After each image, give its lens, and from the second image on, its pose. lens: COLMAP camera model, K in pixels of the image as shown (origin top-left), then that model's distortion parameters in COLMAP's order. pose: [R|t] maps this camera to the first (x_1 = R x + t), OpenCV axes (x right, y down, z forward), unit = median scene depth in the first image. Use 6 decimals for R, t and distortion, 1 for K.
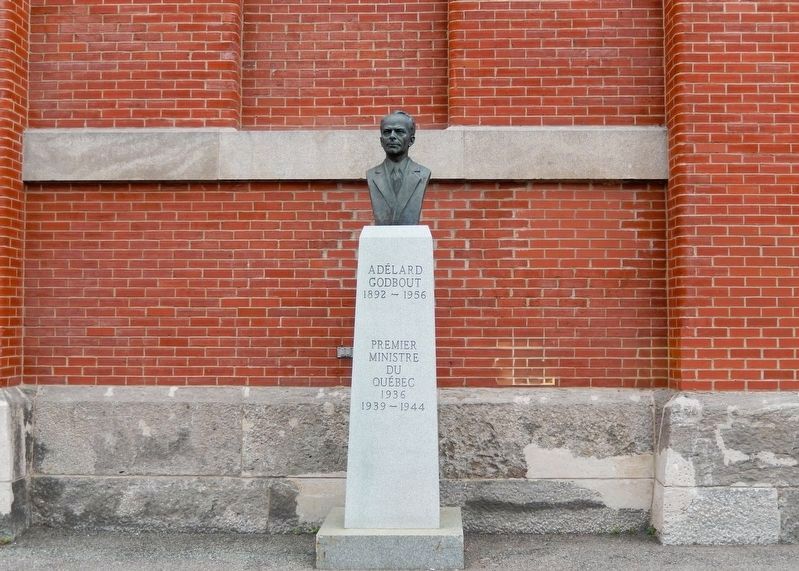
lens RADIAL K [[989.6, 0, 402.4], [0, 989.6, 285.7], [0, 0, 1]] dist [-0.012501, 0.000000]
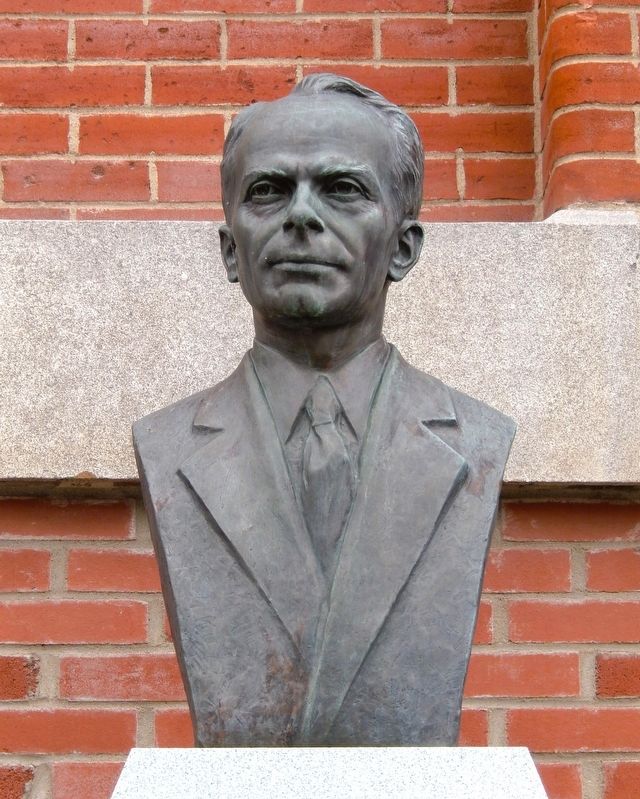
lens RADIAL K [[2821.7, 0, 319.2], [0, 2821.7, 398.7], [0, 0, 1]] dist [0.048523, 0.000000]
pose [[0.996669, 0.013084, 0.080501, -0.044862], [0.000172, 0.986708, -0.162501, -0.041137], [-0.081558, 0.161973, 0.983419, 0.524906]]
